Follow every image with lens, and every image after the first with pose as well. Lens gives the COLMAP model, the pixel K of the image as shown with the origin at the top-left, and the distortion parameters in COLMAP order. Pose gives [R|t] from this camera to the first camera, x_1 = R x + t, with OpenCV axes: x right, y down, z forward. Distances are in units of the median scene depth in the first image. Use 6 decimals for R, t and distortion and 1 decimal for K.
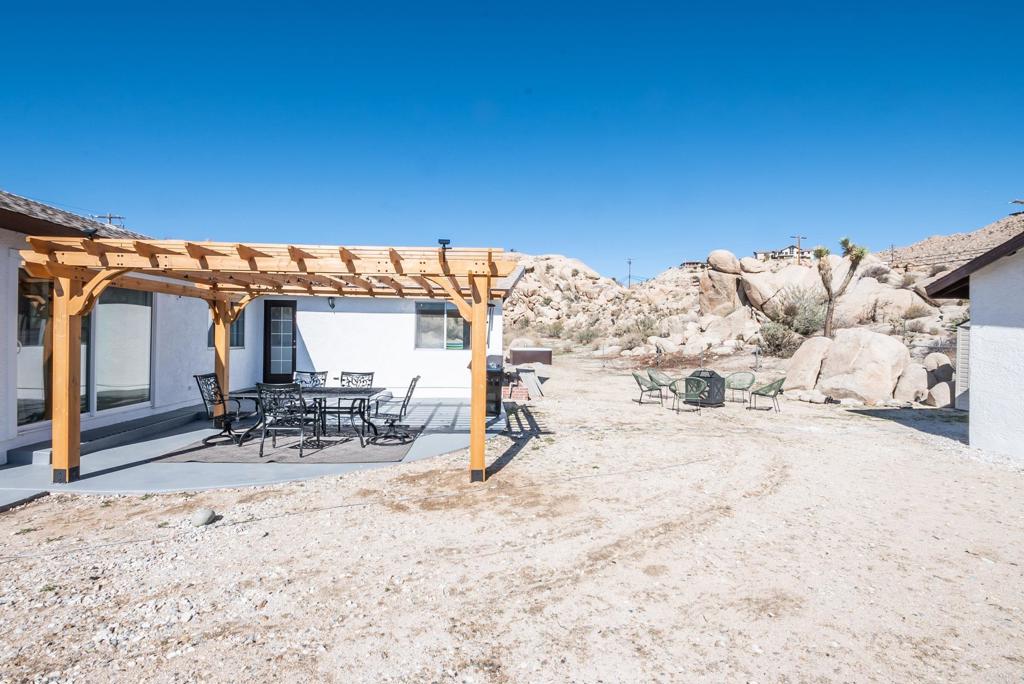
lens RADIAL K [[477.9, 0, 512.0], [0, 477.9, 342.0], [0, 0, 1]] dist [-0.001220, -0.000178]
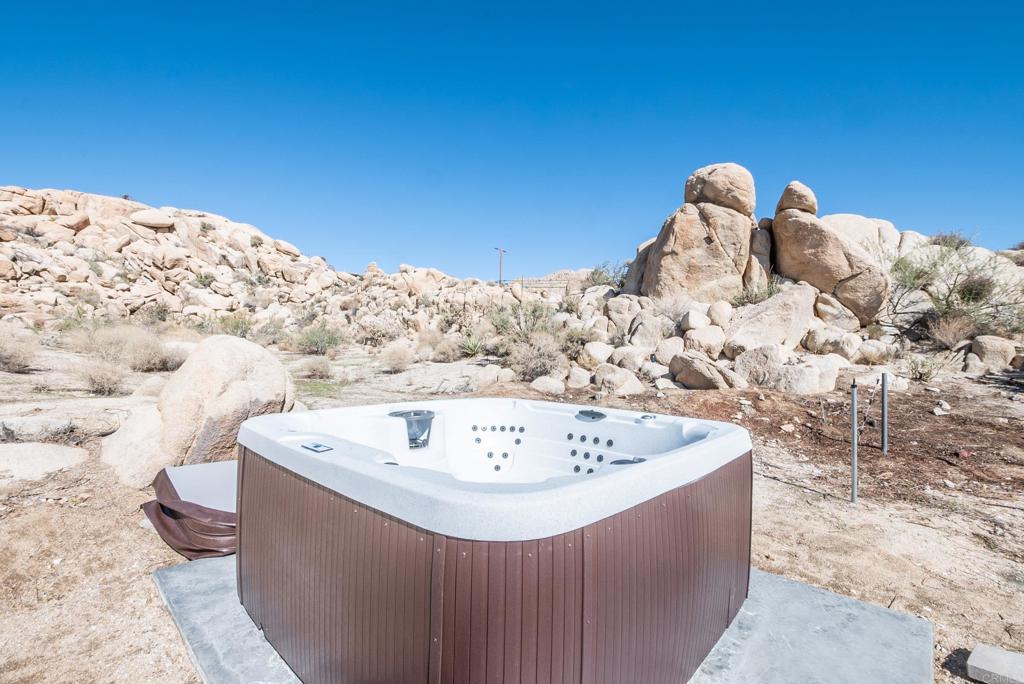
lens RADIAL K [[454.9, 0, 512.0], [0, 454.9, 342.0], [0, 0, 1]] dist [0.000881, -0.008515]
pose [[0.749032, 0.025445, 0.662045, -0.009879], [-0.010187, 0.999586, -0.026892, -0.000135], [-0.662456, 0.013399, 0.748981, 0.340606]]
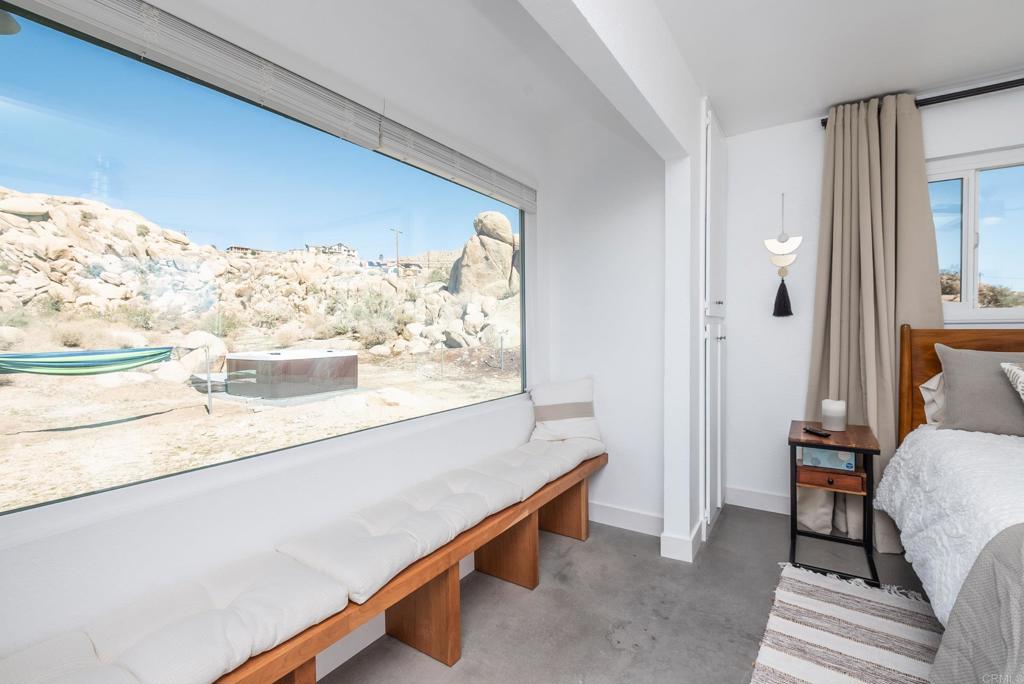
lens RADIAL K [[457.5, 0, 515.2], [0, 457.5, 337.0], [0, 0, 1]] dist [-0.002459, -0.004324]
pose [[0.606695, -0.030553, 0.794347, -0.061962], [0.021835, 0.999525, 0.021768, -0.001494], [-0.794635, 0.004138, 0.607074, 0.220550]]
